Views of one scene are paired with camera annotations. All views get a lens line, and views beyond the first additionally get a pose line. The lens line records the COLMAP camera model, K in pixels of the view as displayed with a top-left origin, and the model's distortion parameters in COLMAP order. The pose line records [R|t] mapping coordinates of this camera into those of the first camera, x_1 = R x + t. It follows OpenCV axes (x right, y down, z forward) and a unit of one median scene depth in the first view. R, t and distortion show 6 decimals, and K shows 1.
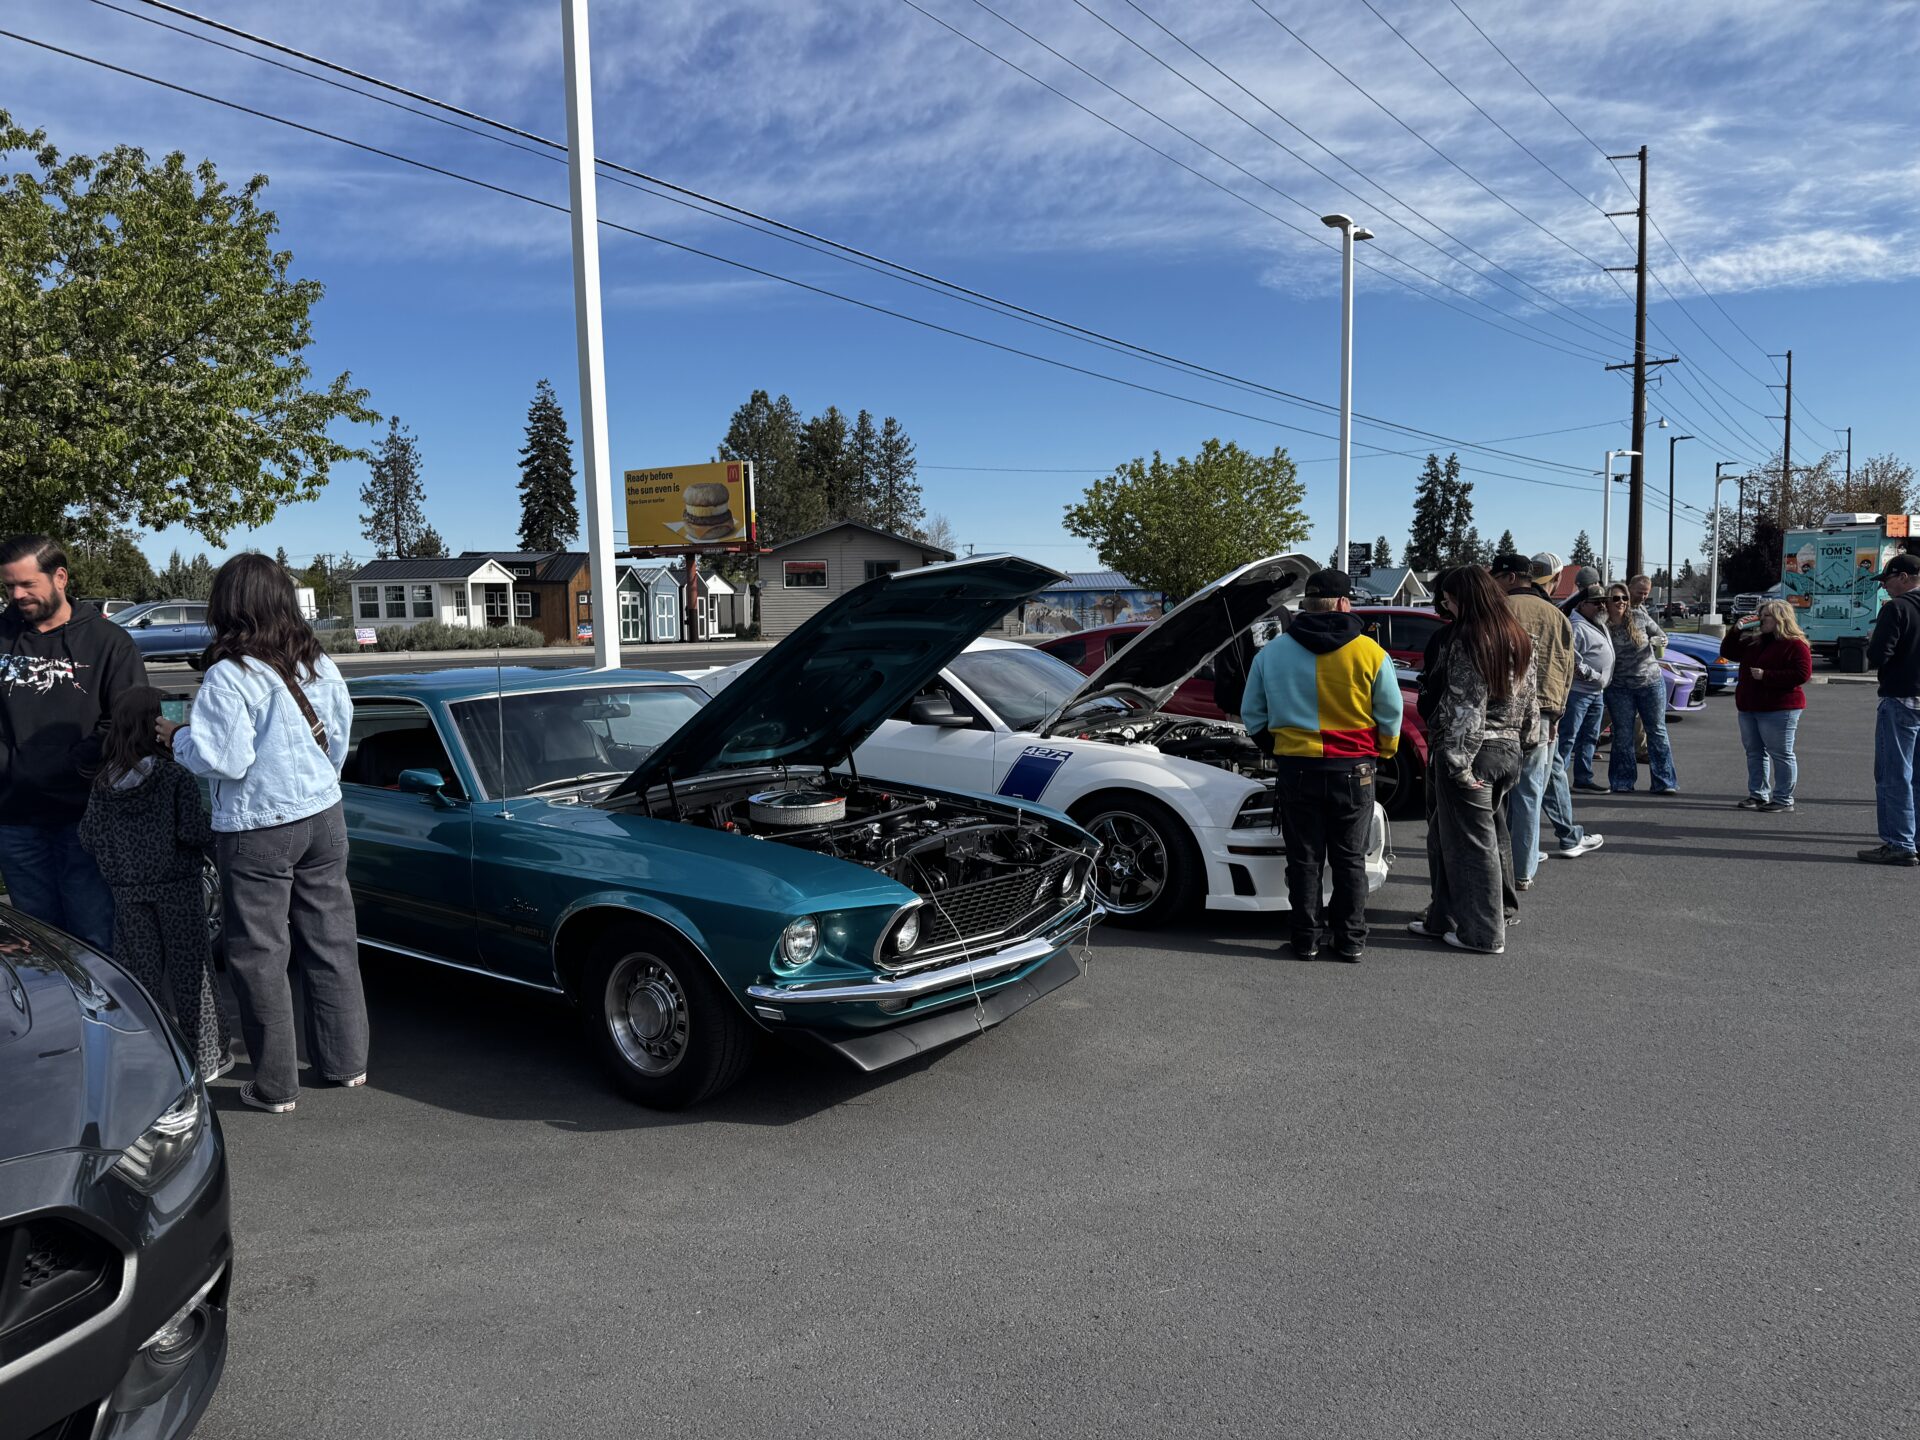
lens RADIAL K [[1371.8, 0, 960.2], [0, 1371.8, 730.4], [0, 0, 1]] dist [0.048498, -0.054961]
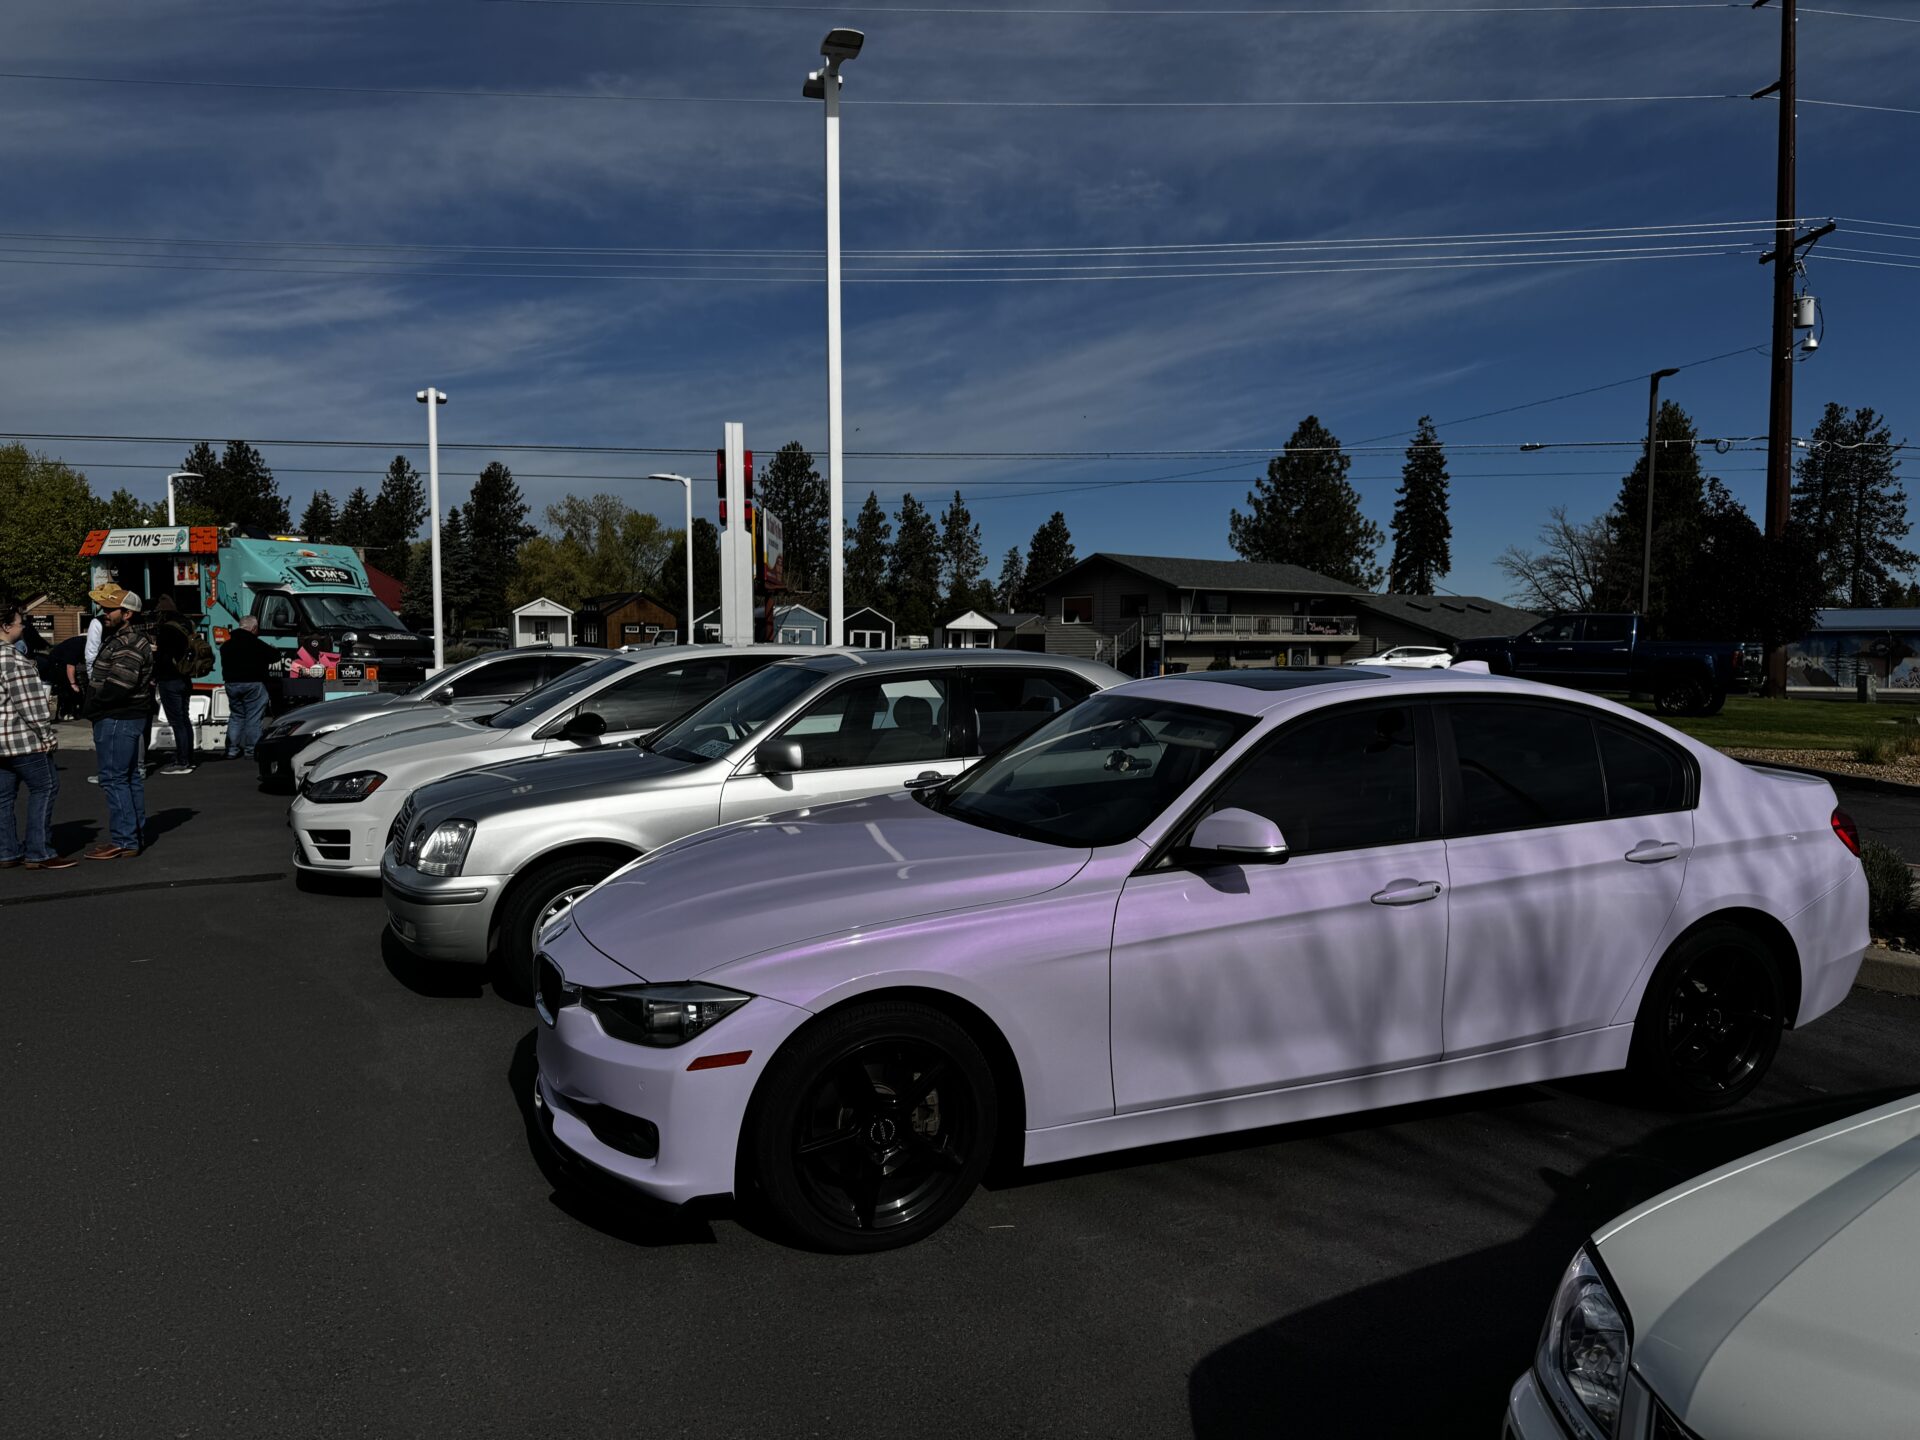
lens RADIAL K [[1371.8, 0, 952.0], [0, 1371.8, 719.3], [0, 0, 1]] dist [0.048498, -0.054961]
pose [[0.638546, 0.056491, -0.767507, 0.897445], [-0.085973, 0.996296, 0.001804, -0.044870], [0.764766, 0.064833, 0.641038, 0.460217]]
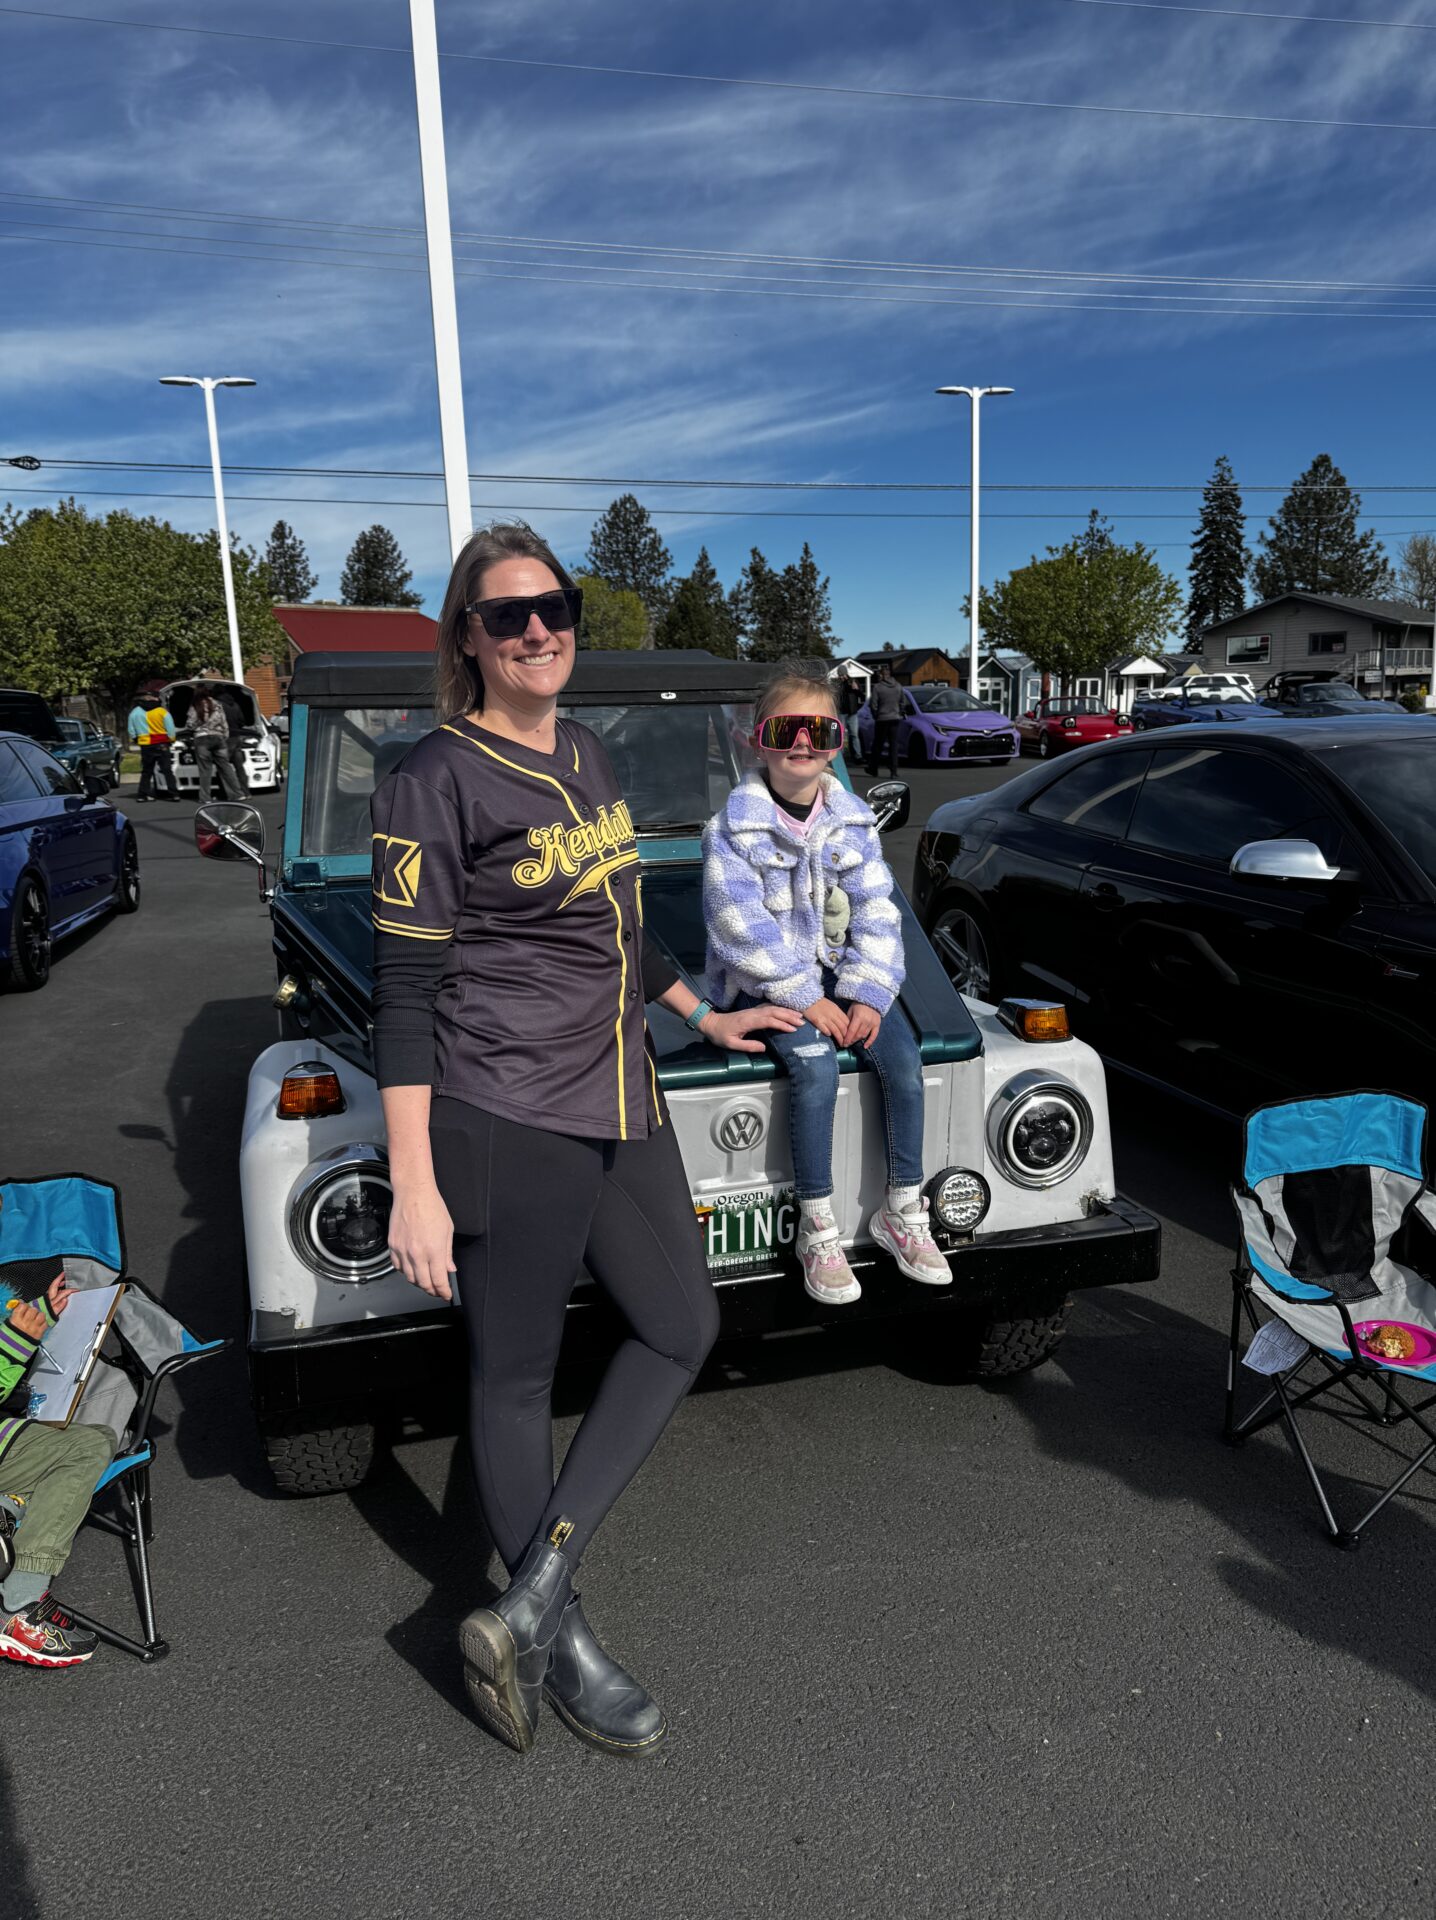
lens RADIAL K [[1371.8, 0, 716.4], [0, 1371.8, 968.3], [0, 0, 1]] dist [0.048498, -0.054961]
pose [[0.751718, 0.105255, -0.651031, 0.428910], [-0.032616, 0.991907, 0.122706, 0.010500], [0.658678, -0.071006, 0.749067, -0.068002]]
